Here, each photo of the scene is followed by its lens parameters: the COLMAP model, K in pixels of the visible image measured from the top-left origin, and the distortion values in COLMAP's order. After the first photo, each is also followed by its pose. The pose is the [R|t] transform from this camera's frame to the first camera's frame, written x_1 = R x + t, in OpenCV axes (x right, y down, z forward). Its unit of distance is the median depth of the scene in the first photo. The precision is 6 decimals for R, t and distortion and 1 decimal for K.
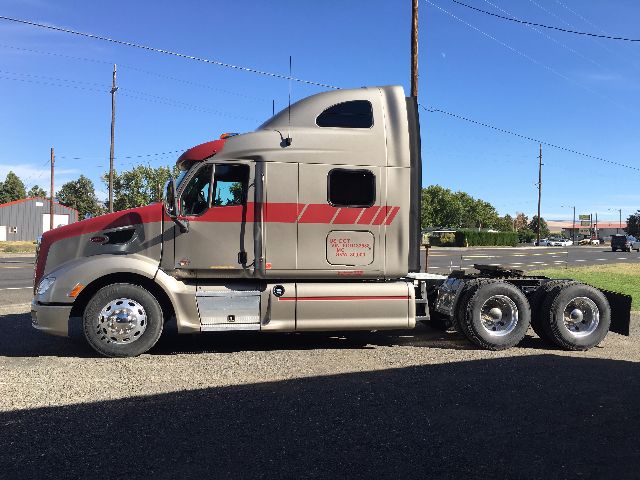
lens RADIAL K [[553.2, 0, 318.4], [0, 553.2, 237.7], [0, 0, 1]] dist [0.088609, -0.102667]
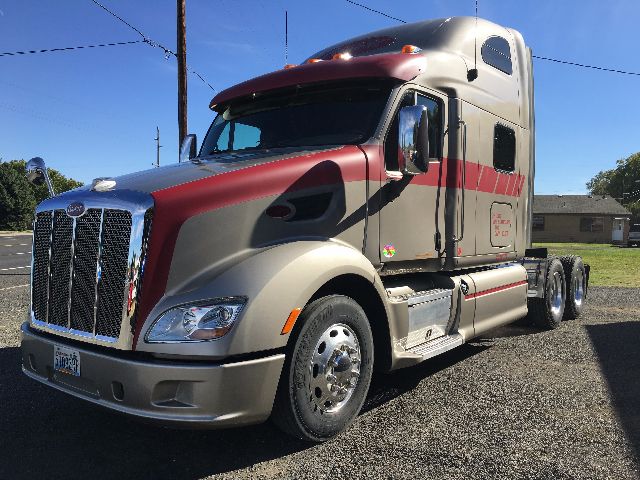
lens RADIAL K [[553.2, 0, 318.4], [0, 553.2, 237.7], [0, 0, 1]] dist [0.088609, -0.102667]
pose [[0.729397, -0.025237, 0.683625, -0.693163], [0.004522, 0.999475, 0.032072, 0.010557], [-0.684076, -0.020302, 0.729128, 0.614065]]
